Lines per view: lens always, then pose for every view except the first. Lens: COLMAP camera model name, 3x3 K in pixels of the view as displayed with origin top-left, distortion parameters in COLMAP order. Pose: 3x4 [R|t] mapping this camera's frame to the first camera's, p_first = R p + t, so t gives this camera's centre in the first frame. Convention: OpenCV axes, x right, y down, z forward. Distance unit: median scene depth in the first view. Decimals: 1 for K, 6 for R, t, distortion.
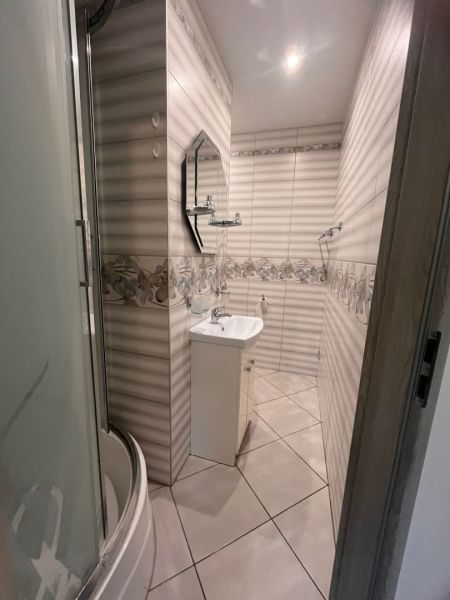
lens RADIAL K [[243.3, 0, 228.2], [0, 243.3, 298.3], [0, 0, 1]] dist [-0.007145, 0.001228]
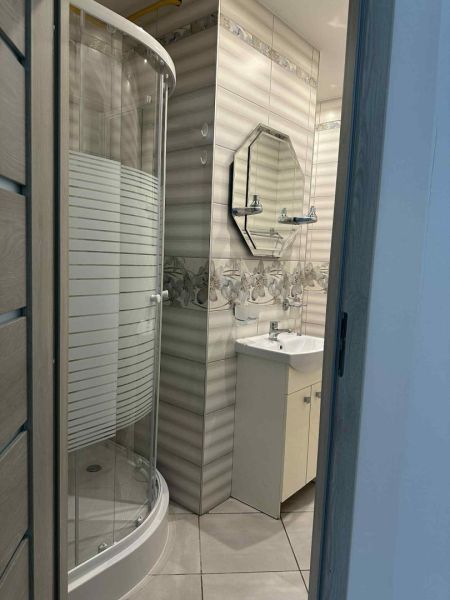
lens RADIAL K [[416.8, 0, 230.5], [0, 416.8, 299.4], [0, 0, 1]] dist [0.041668, -0.058562]
pose [[0.925050, 0.044436, -0.377236, 0.387337], [-0.078296, 0.994113, -0.074895, 0.094903], [0.371687, 0.098818, 0.923084, -0.424921]]
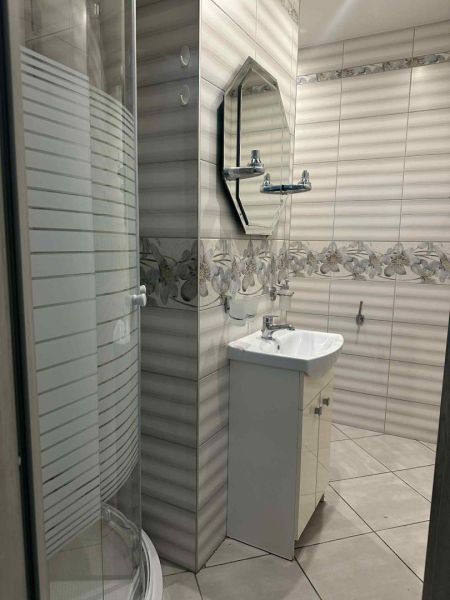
lens RADIAL K [[416.8, 0, 225.7], [0, 416.8, 303.4], [0, 0, 1]] dist [0.041668, -0.058562]
pose [[0.979887, 0.011019, -0.199246, 0.068562], [-0.017748, 0.999330, -0.032018, 0.050416], [0.198760, 0.034911, 0.979426, -0.162984]]
